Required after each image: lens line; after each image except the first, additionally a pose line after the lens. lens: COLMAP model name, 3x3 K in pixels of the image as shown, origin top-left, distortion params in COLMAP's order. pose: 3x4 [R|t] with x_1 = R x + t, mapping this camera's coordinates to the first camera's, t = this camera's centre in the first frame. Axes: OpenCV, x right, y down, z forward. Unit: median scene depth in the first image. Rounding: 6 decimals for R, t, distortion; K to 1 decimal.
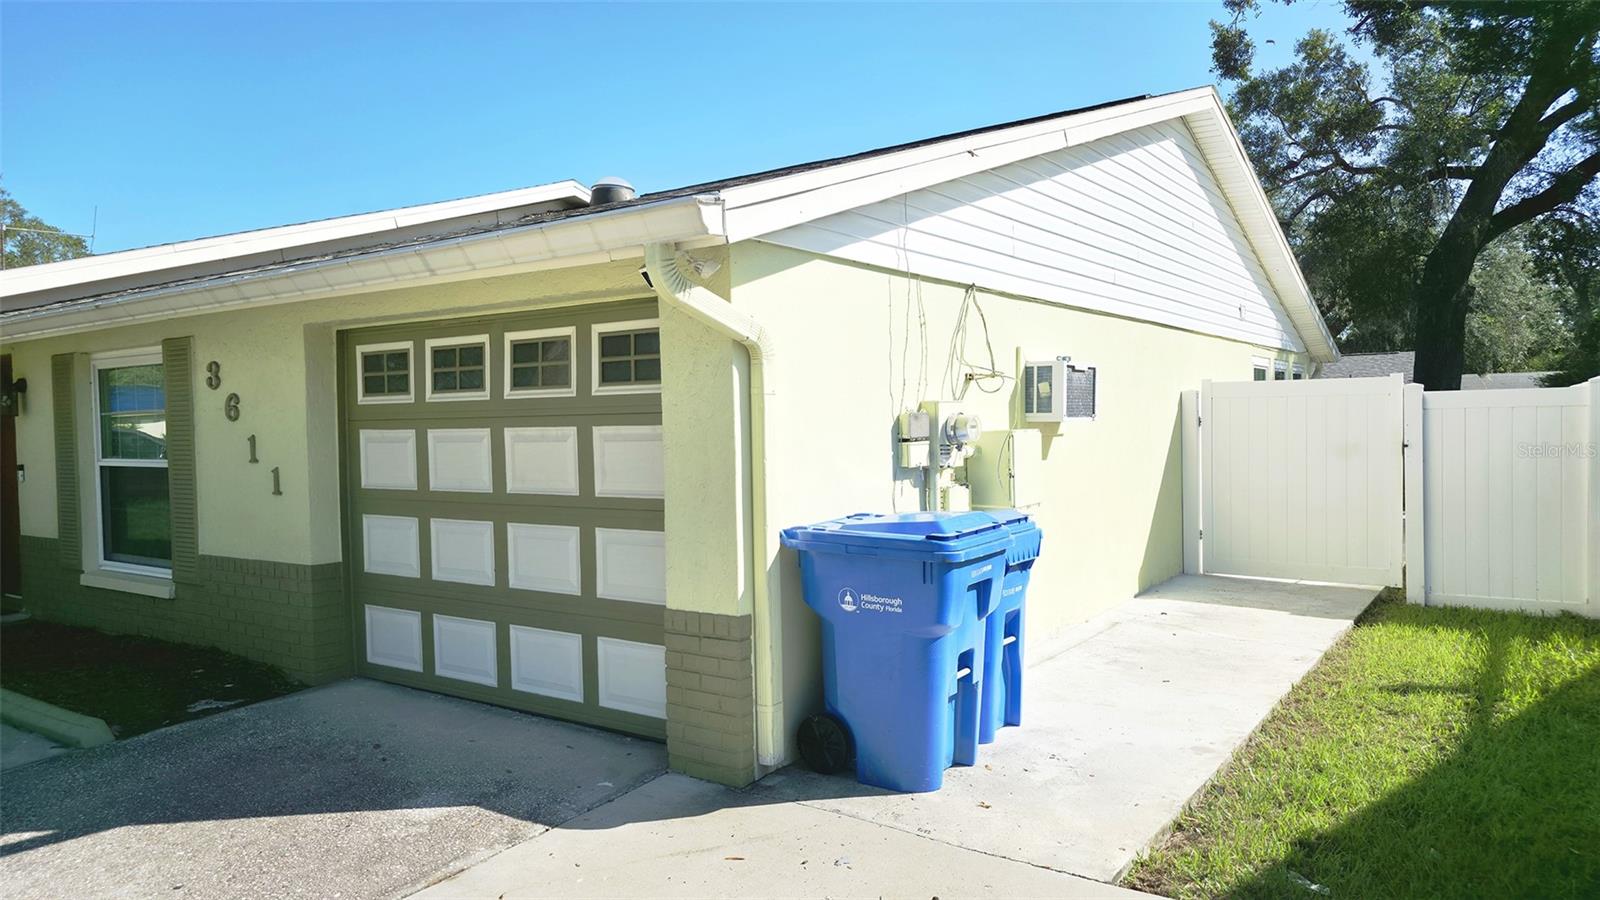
lens RADIAL K [[1079.2, 0, 800.0], [0, 1079.2, 450.0], [0, 0, 1]] dist [-0.018856, -0.002541]
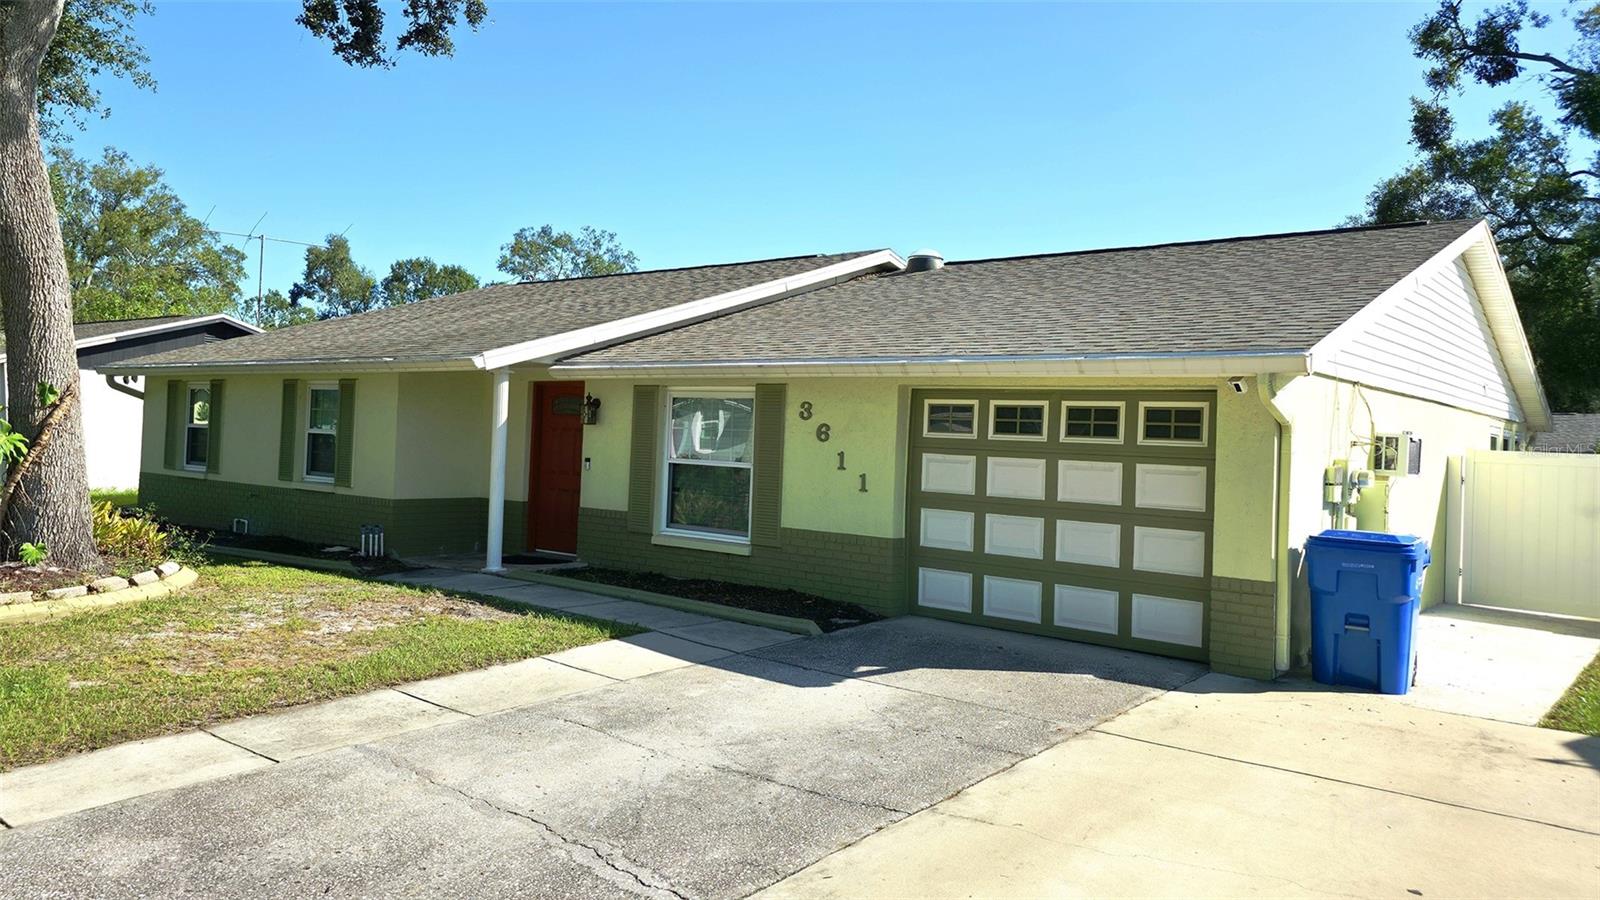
lens RADIAL K [[1027.9, 0, 798.4], [0, 1027.9, 418.4], [0, 0, 1]] dist [0.024253, -0.055361]
pose [[0.988103, 0.056415, -0.143074, -0.354559], [-0.063862, 0.996804, -0.047994, 0.012887], [0.139909, 0.056560, 0.988548, -0.458494]]
